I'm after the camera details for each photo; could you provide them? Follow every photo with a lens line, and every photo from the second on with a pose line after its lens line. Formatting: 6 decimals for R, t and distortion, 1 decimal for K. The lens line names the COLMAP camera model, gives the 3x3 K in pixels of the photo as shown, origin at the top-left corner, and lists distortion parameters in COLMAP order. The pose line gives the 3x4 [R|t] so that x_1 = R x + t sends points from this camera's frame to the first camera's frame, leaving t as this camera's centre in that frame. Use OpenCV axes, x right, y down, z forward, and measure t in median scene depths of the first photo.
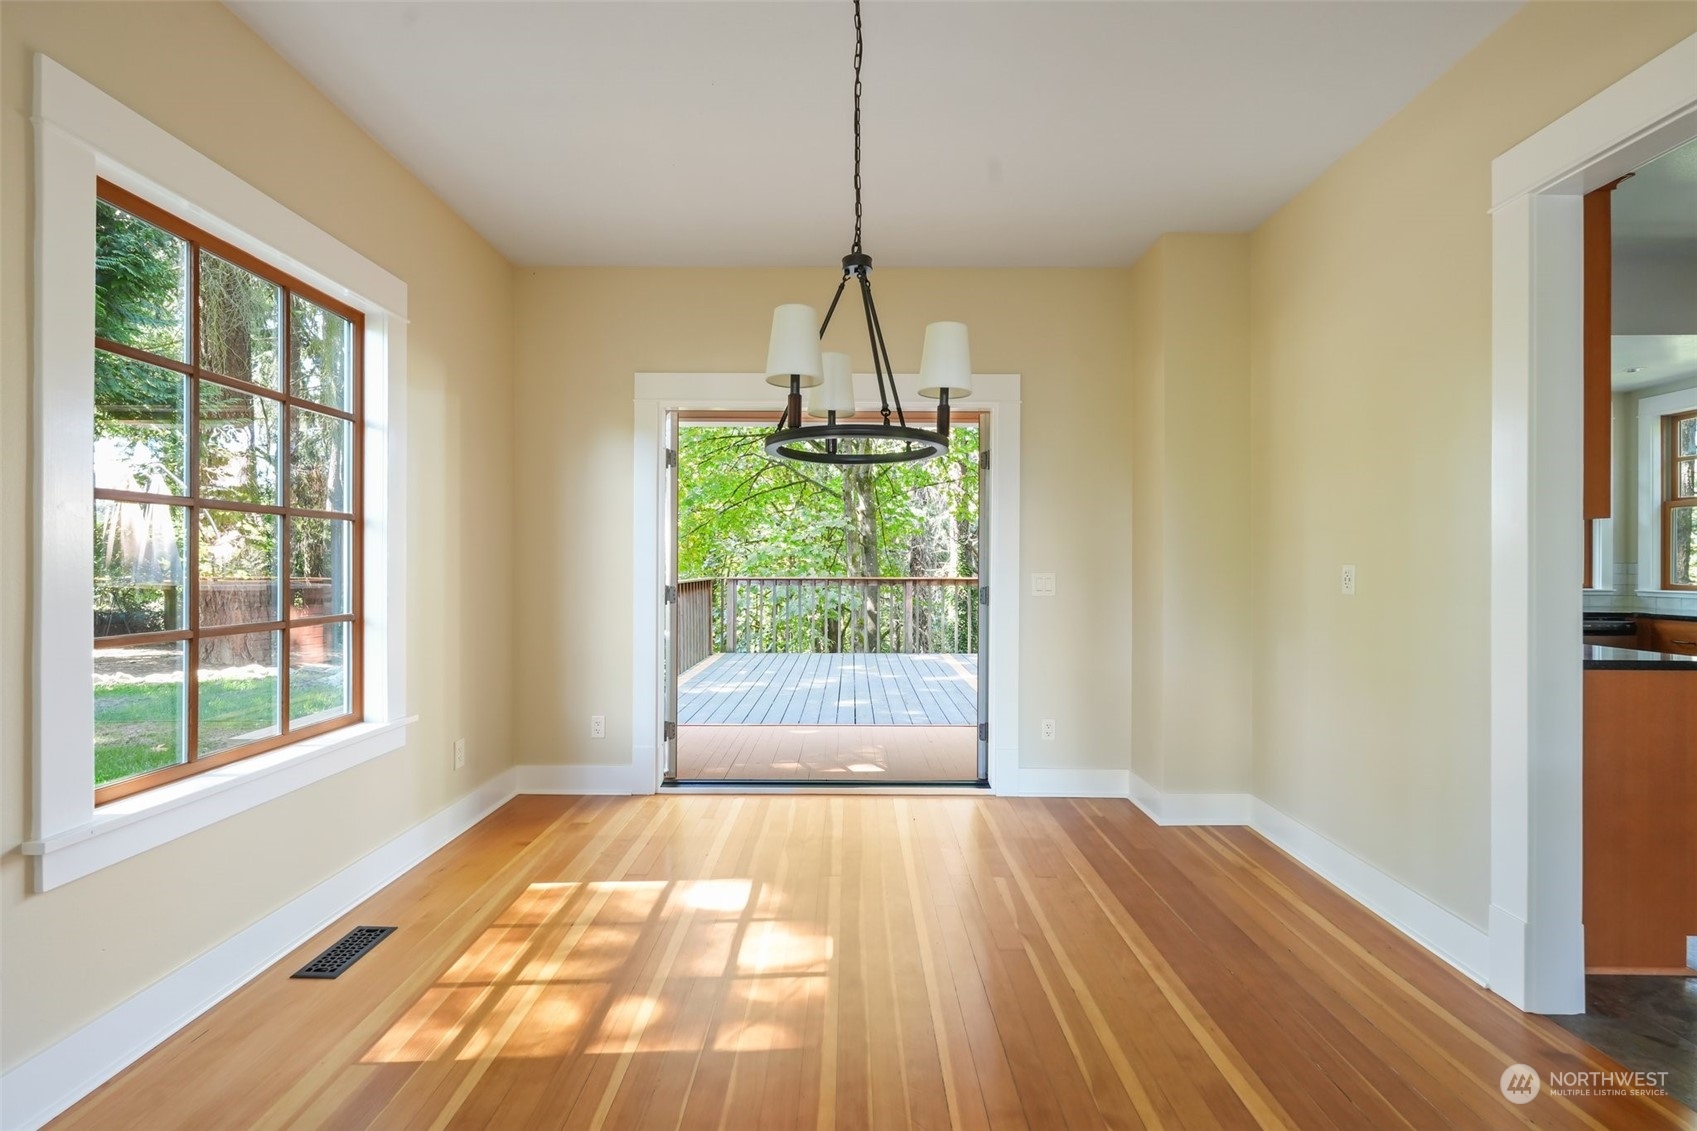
lens RADIAL K [[763.1, 0, 848.5], [0, 763.1, 565.5], [0, 0, 1]] dist [-0.000700, 0.000022]
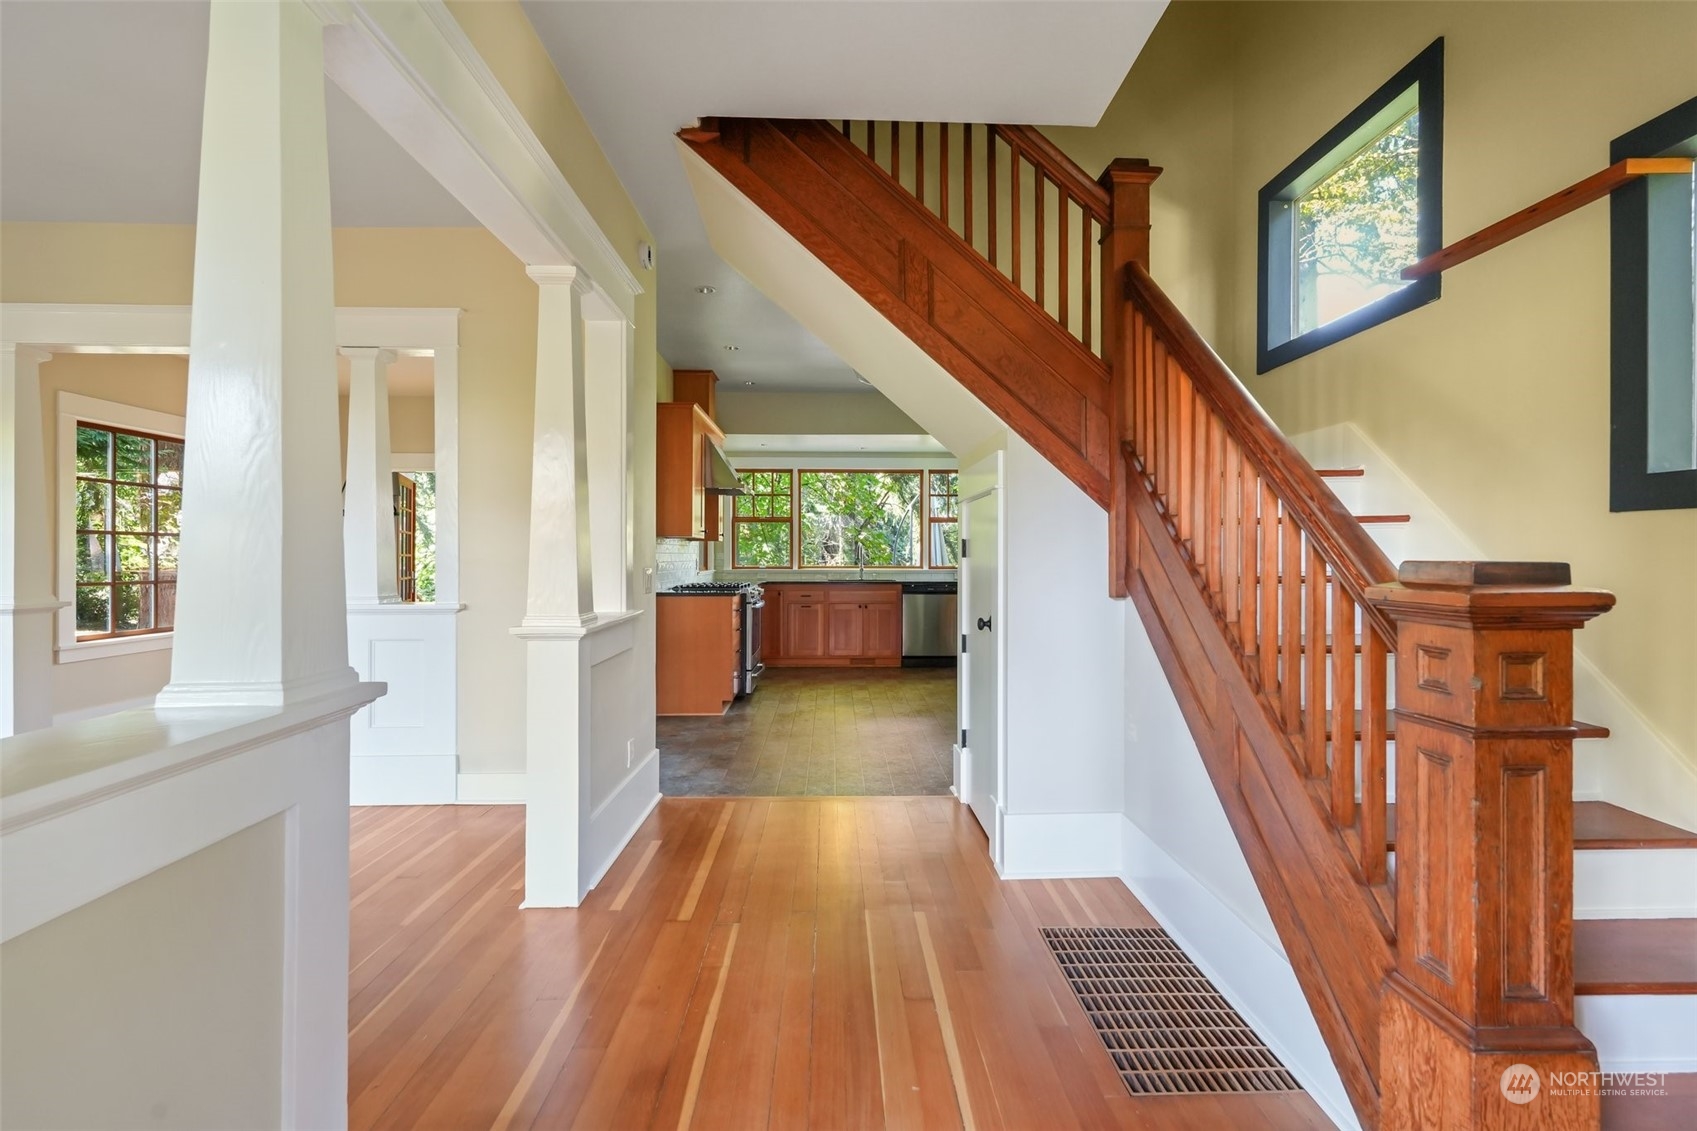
lens RADIAL K [[763.1, 0, 848.5], [0, 763.1, 565.5], [0, 0, 1]] dist [-0.000700, 0.000022]
pose [[0.999370, 0.000754, 0.035484, 1.855431], [-0.000991, 0.999977, 0.006658, 0.019263], [-0.035479, -0.006689, 0.999348, -2.016832]]
